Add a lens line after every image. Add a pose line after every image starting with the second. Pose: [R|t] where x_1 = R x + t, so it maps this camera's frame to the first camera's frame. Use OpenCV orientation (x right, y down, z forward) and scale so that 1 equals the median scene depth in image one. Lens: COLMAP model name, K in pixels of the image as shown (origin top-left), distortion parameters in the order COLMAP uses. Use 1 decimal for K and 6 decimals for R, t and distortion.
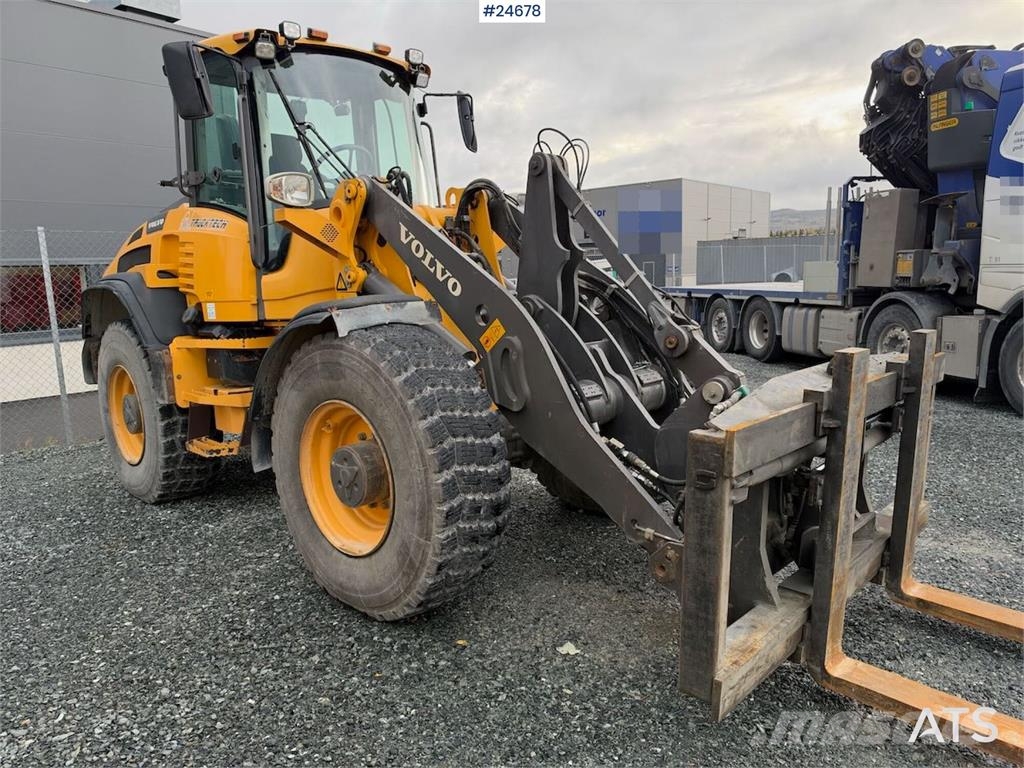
lens RADIAL K [[700.1, 0, 512.0], [0, 700.1, 384.0], [0, 0, 1]] dist [0.145158, -0.265099]
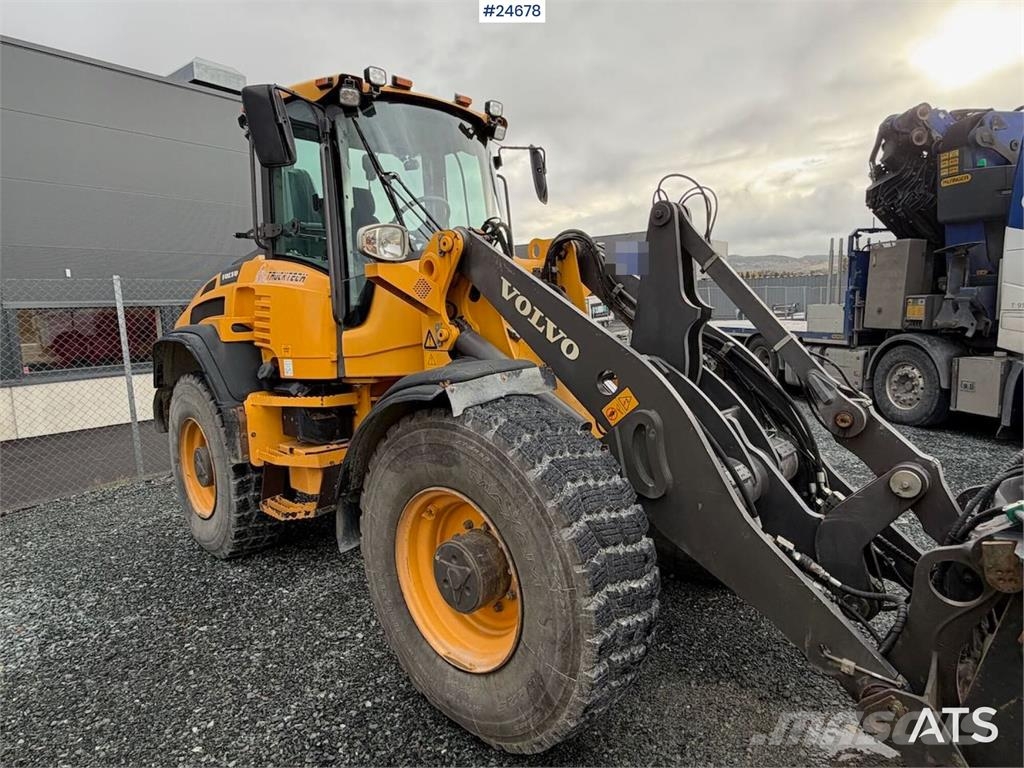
lens RADIAL K [[591.3, 0, 522.3], [0, 591.3, 382.7], [0, 0, 1]] dist [0.001259, -0.001439]
pose [[0.999951, -0.001879, 0.009677, -0.118685], [0.002155, 0.999588, -0.028619, -0.060447], [-0.009619, 0.028639, 0.999544, 0.209608]]
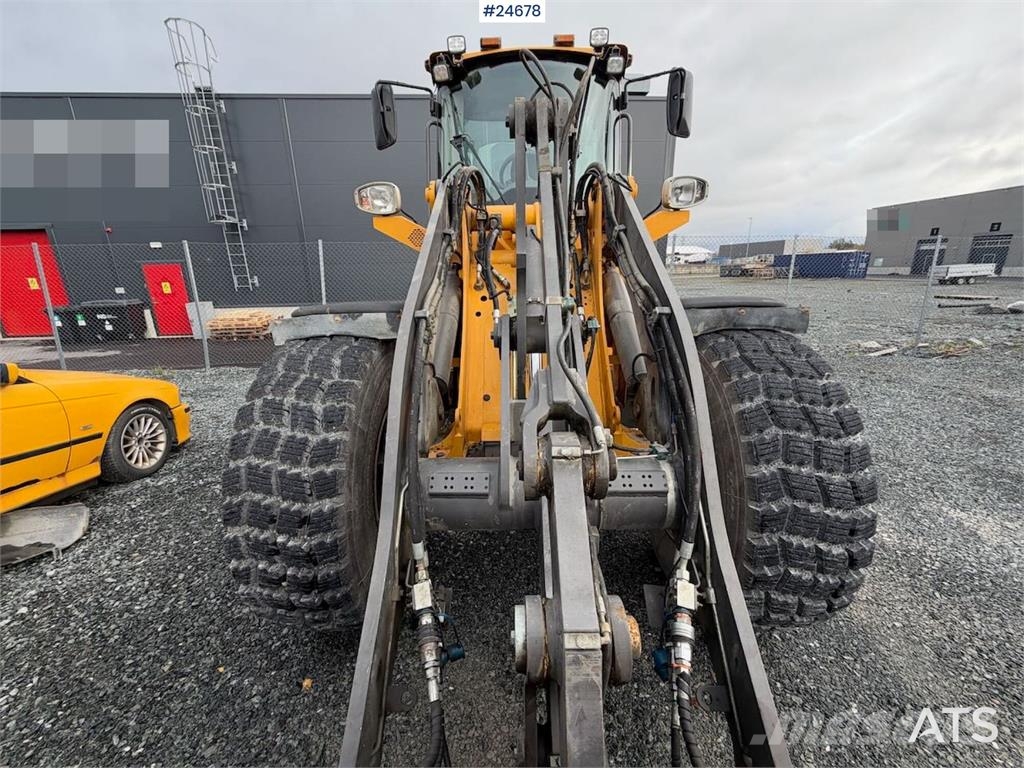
lens RADIAL K [[402.8, 0, 506.6], [0, 402.8, 384.6], [0, 0, 1]] dist [-0.001484, 0.000299]
pose [[0.685291, 0.221369, -0.693810, 0.276187], [-0.118551, 0.973885, 0.193634, -0.113840], [0.718555, -0.050444, 0.693638, 0.580675]]
